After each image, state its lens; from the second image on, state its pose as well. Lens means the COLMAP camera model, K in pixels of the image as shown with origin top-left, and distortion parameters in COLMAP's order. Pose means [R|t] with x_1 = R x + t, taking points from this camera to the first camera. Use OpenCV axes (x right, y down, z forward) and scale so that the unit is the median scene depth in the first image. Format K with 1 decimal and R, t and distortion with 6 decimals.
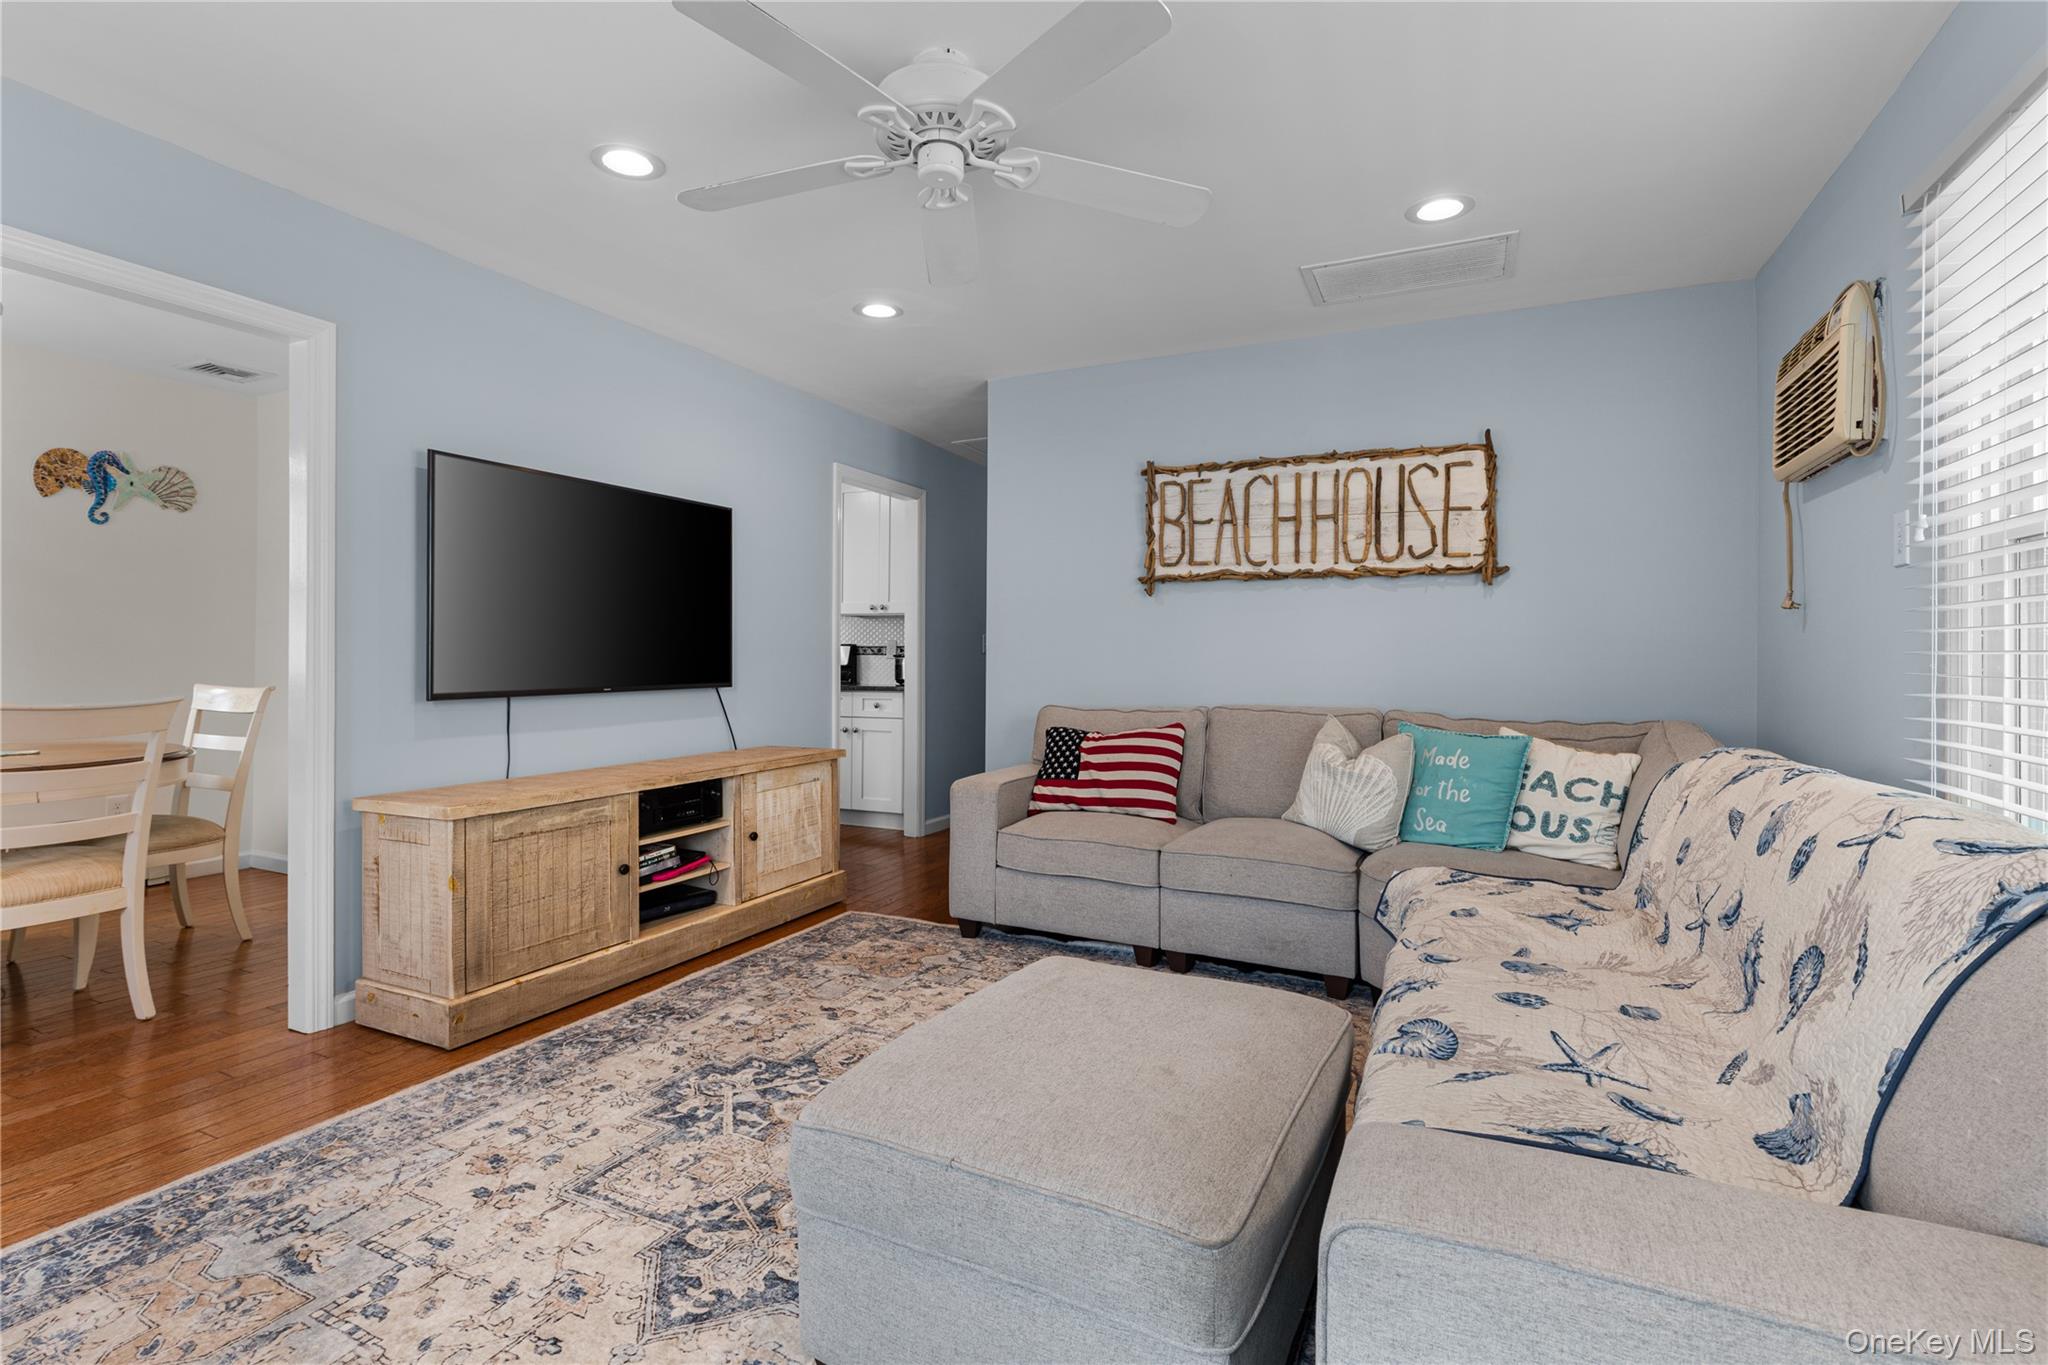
lens RADIAL K [[962.7, 0, 991.2], [0, 962.7, 650.3], [0, 0, 1]] dist [-0.000178, -0.000277]
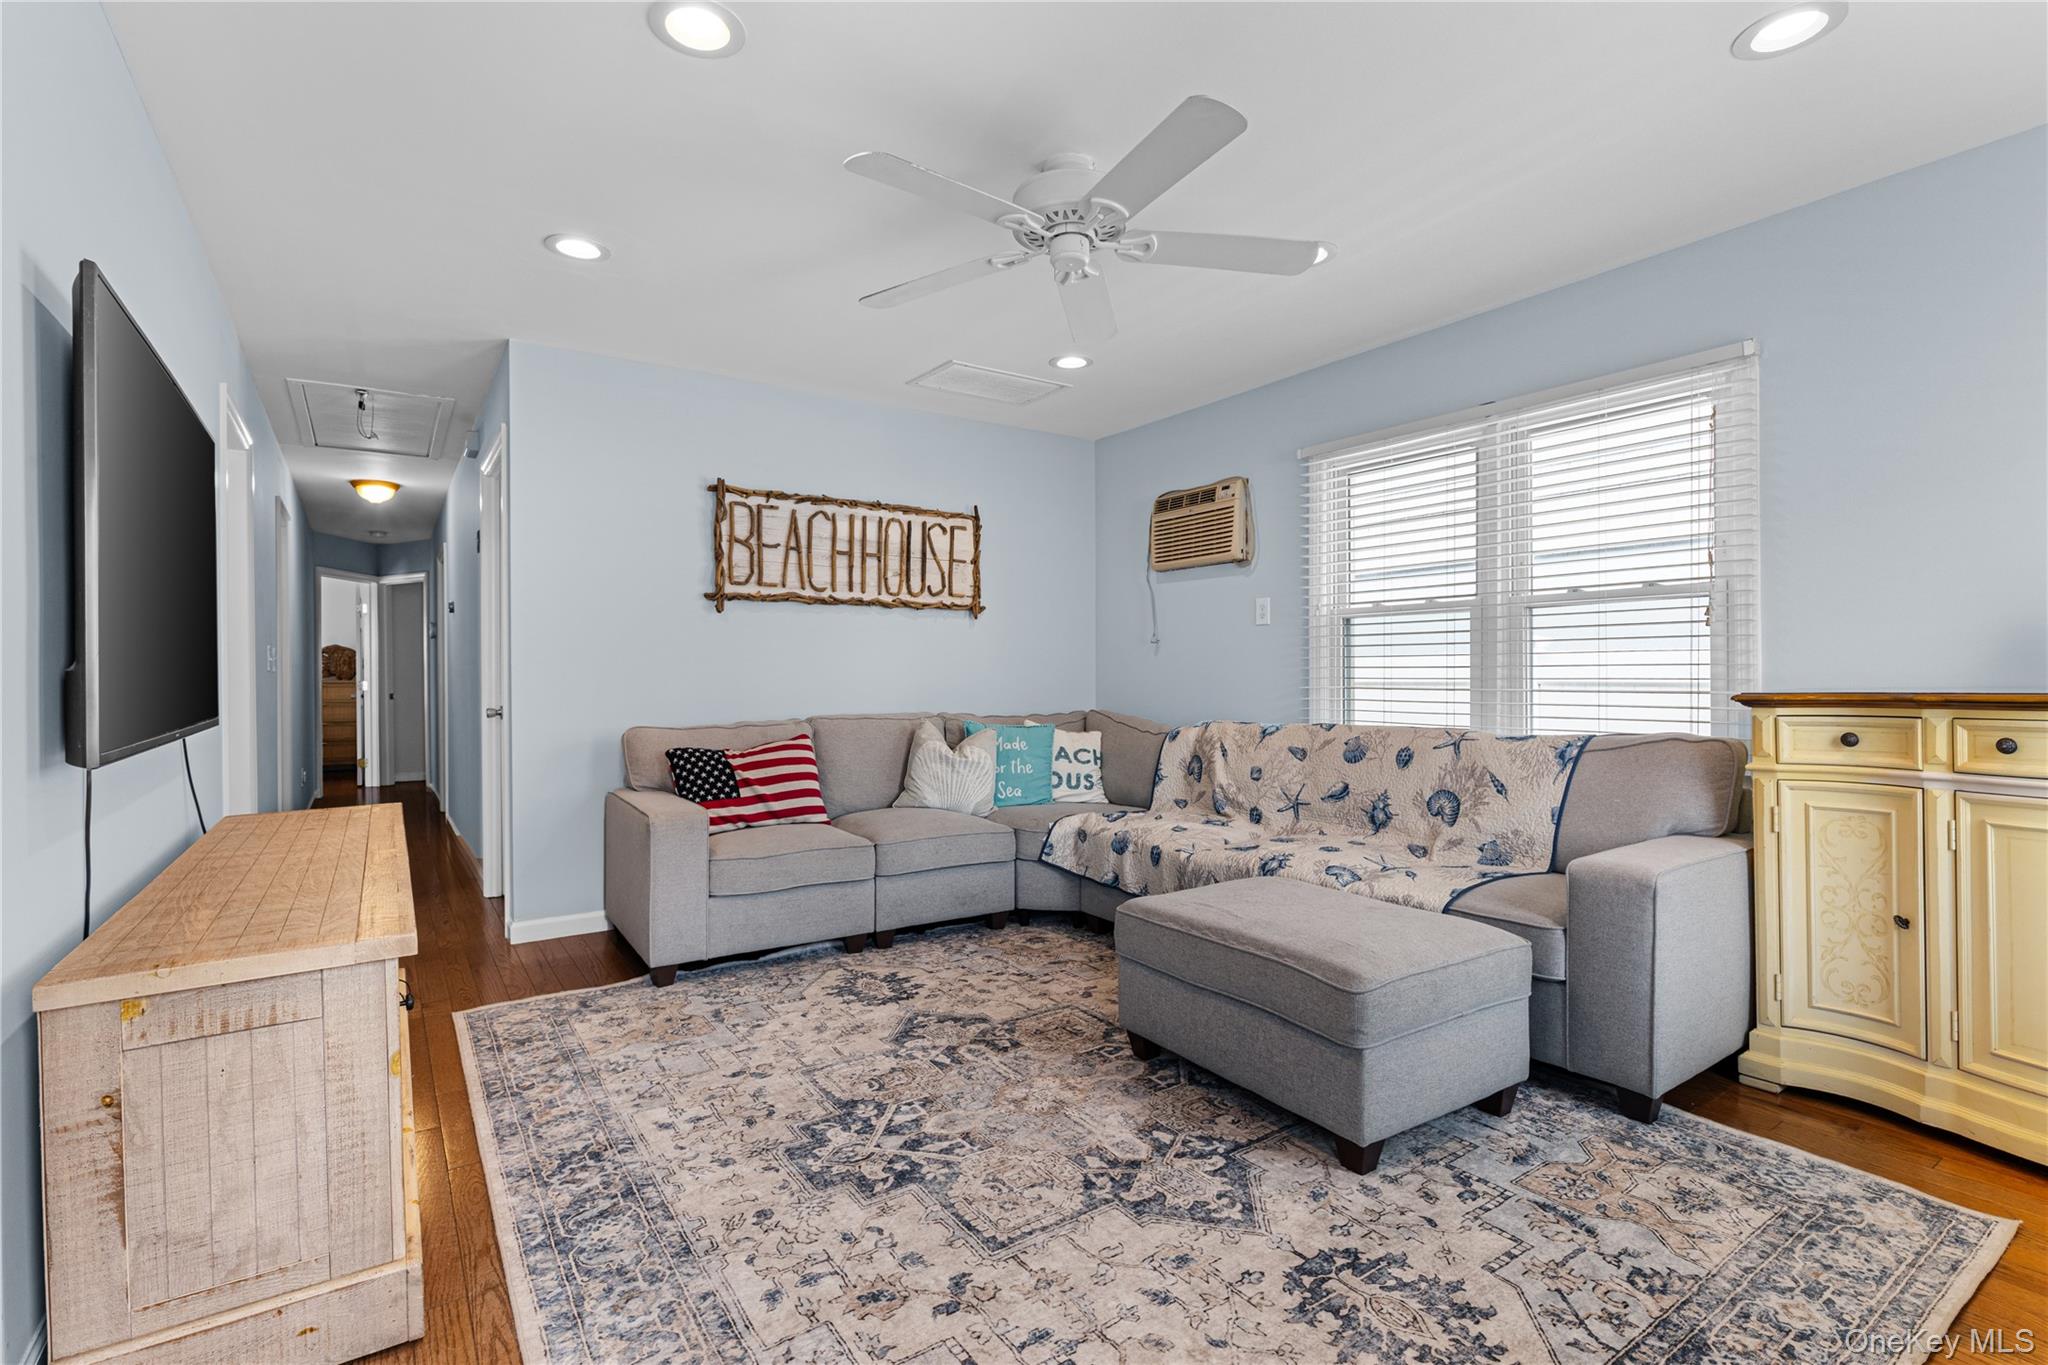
lens RADIAL K [[941.4, 0, 1024.0], [0, 941.4, 682.5], [0, 0, 1]] dist [-0.001057, -0.000166]
pose [[0.492584, -0.014872, 0.870138, -0.609834], [0.000557, 0.999859, 0.016773, 0.000152], [-0.870265, -0.007777, 0.492523, 0.271923]]
